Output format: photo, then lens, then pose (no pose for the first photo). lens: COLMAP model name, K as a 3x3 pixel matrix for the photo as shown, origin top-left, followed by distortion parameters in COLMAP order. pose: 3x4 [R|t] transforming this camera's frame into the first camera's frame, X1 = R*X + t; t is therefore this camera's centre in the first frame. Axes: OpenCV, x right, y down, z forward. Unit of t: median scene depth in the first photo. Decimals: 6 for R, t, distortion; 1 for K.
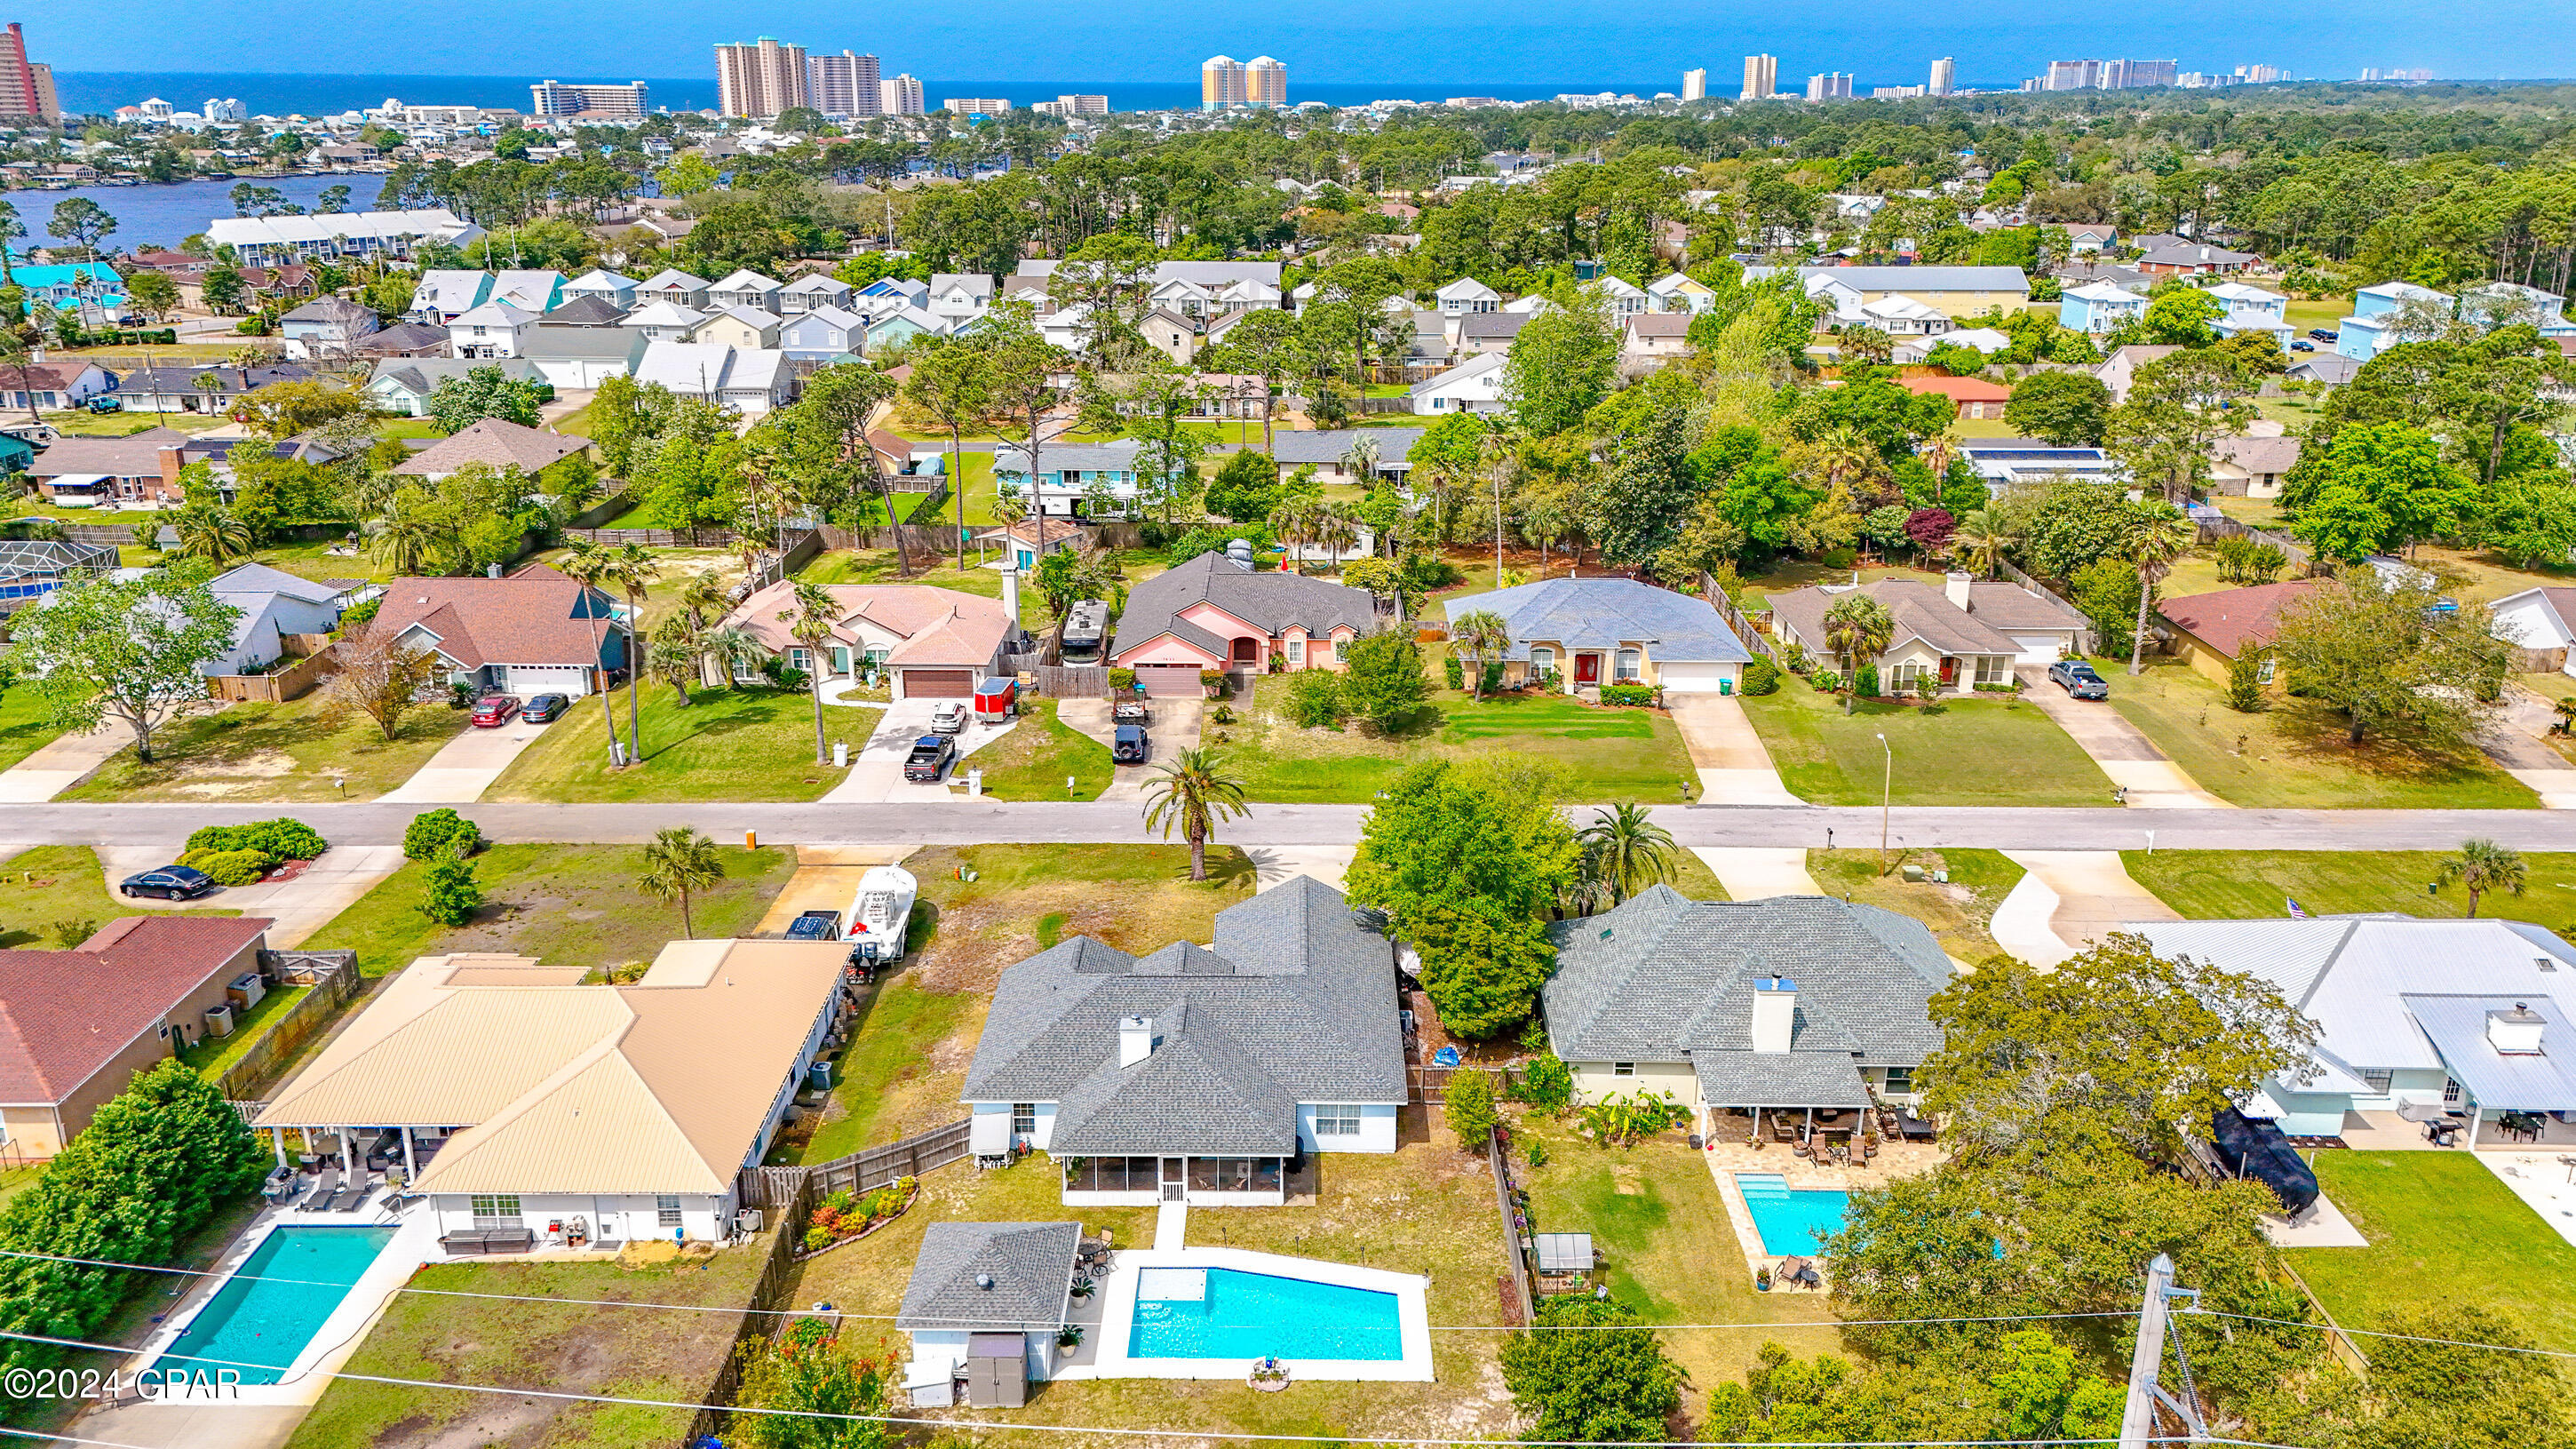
lens RADIAL K [[1873.9, 0, 1288.0], [0, 1873.9, 724.5], [0, 0, 1]] dist [0.039819, -0.002679]
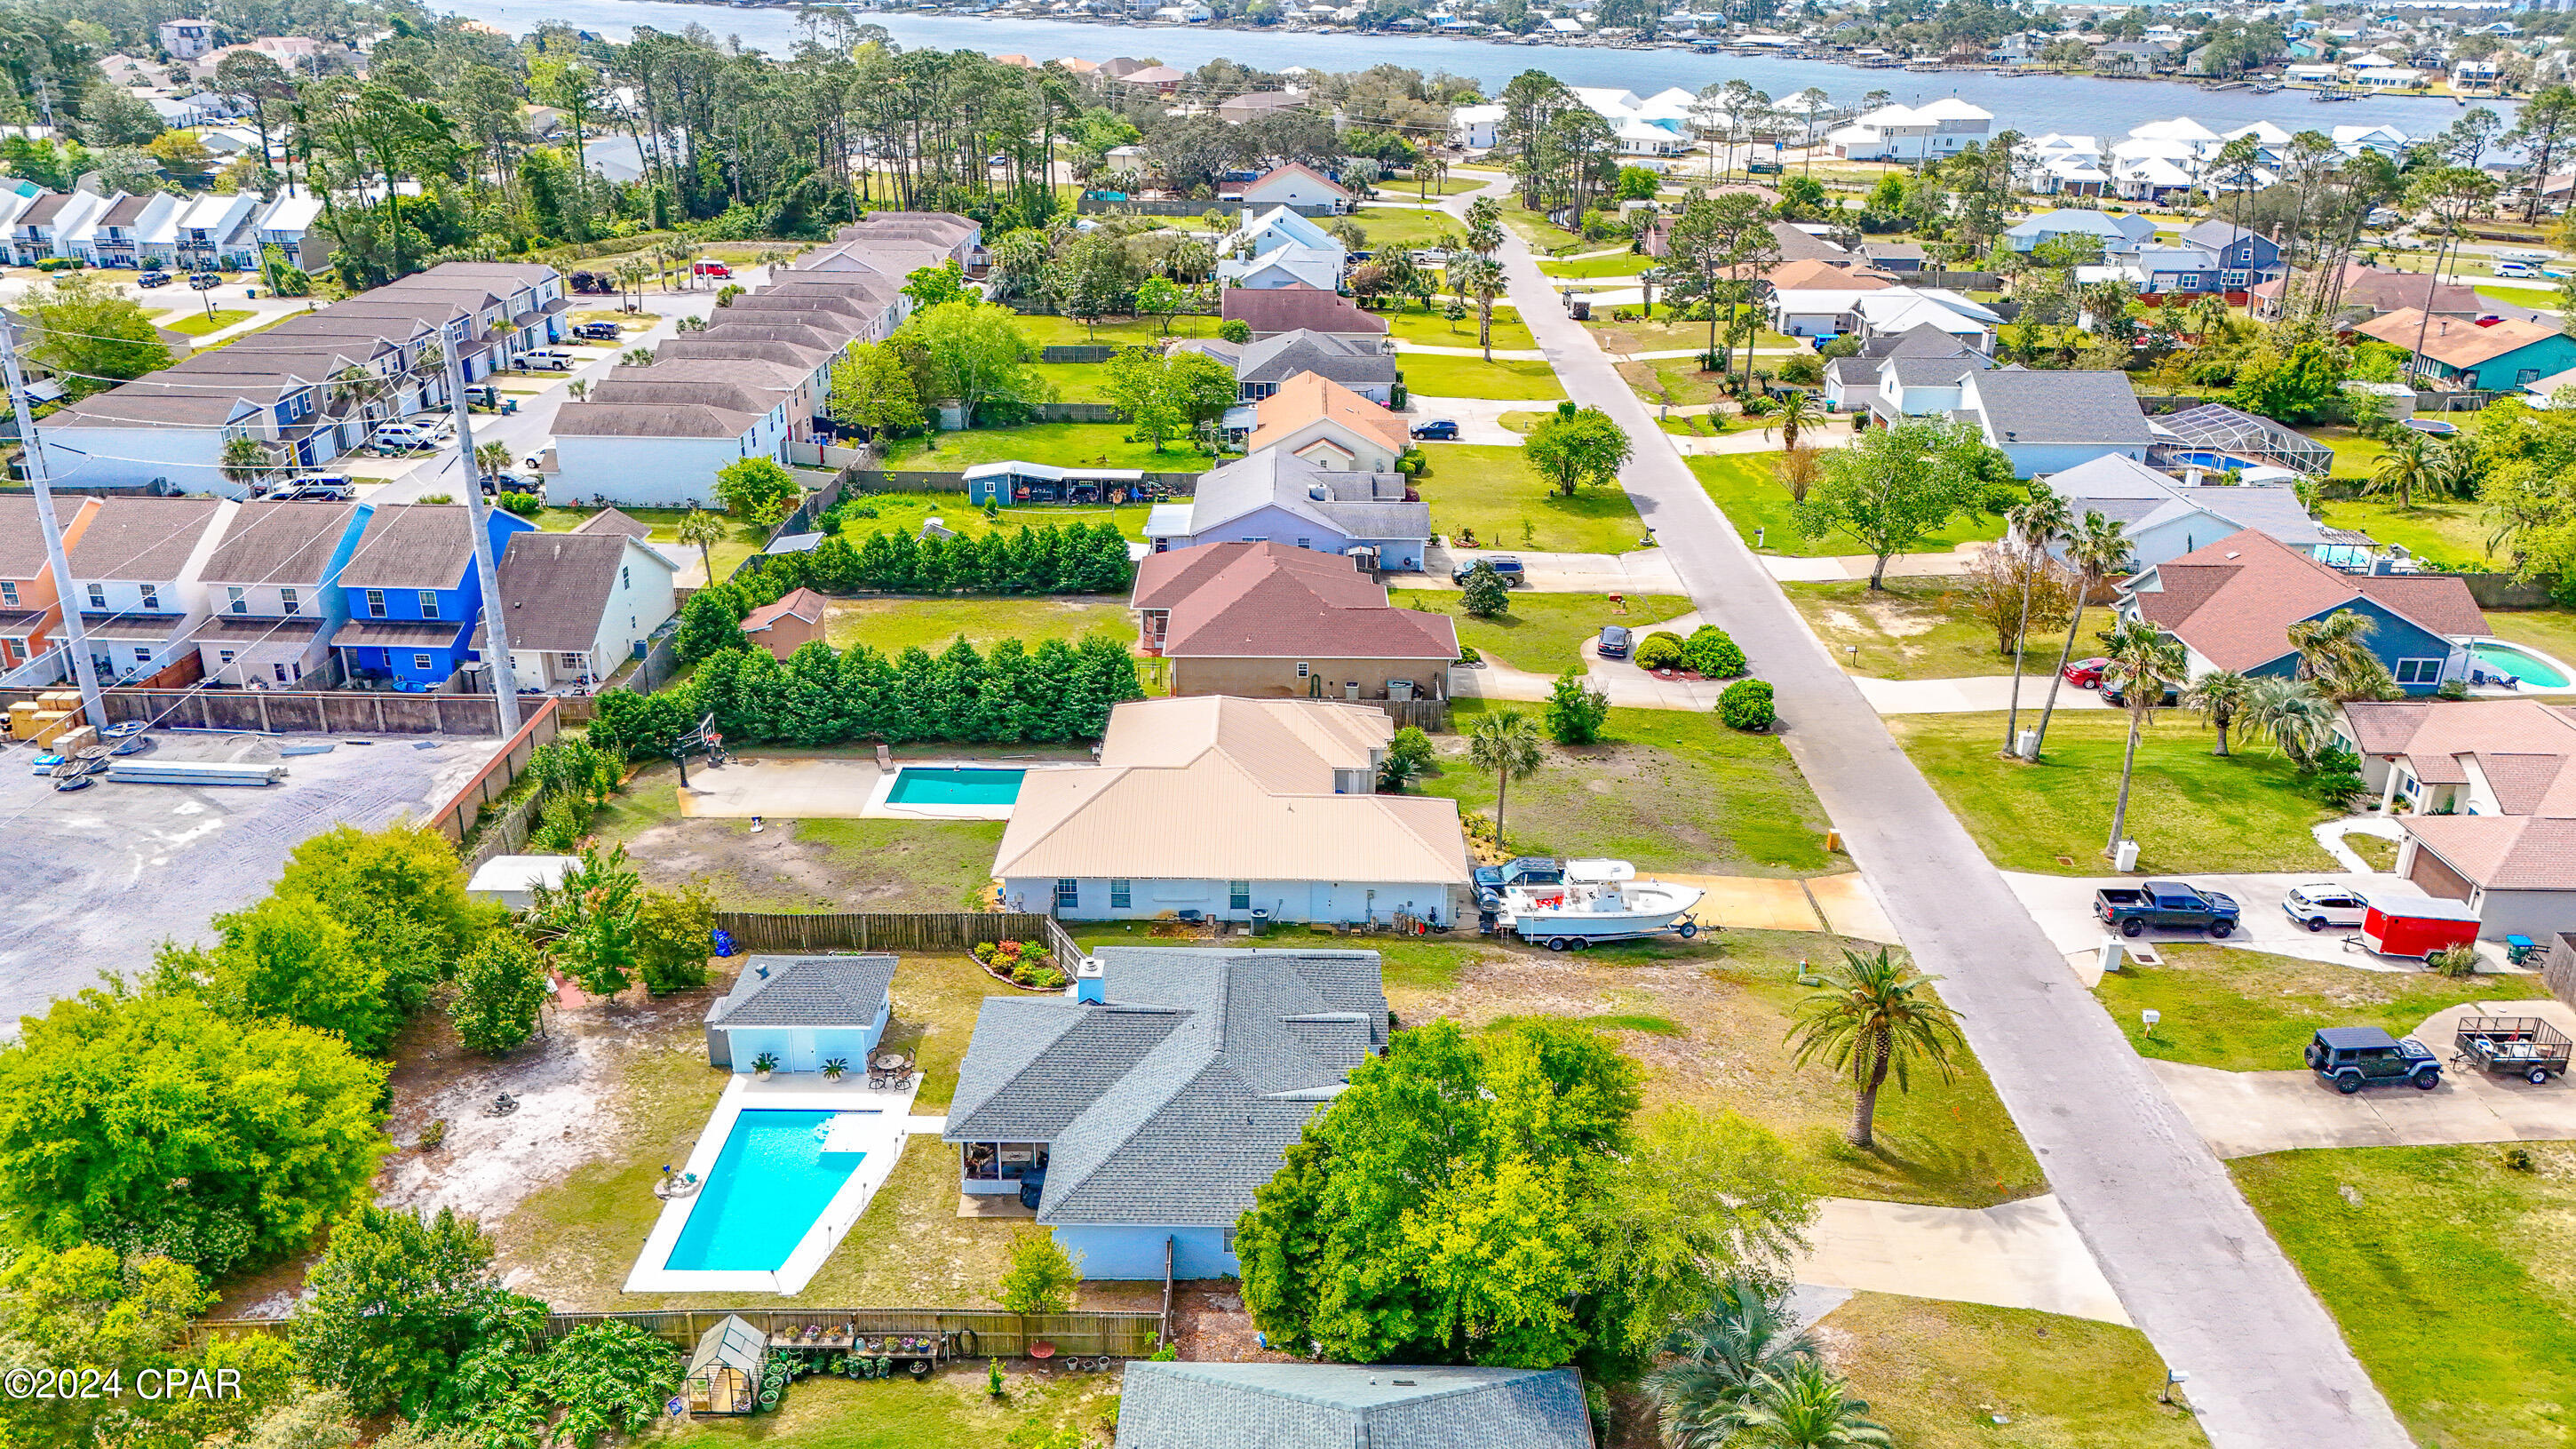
lens RADIAL K [[1873.9, 0, 1288.0], [0, 1873.9, 724.5], [0, 0, 1]] dist [0.039819, -0.002679]
pose [[-0.004466, 0.374716, -0.927129, 0.451702], [-0.335464, 0.872851, 0.354395, -0.187844], [0.942042, 0.312601, 0.121805, 0.585710]]
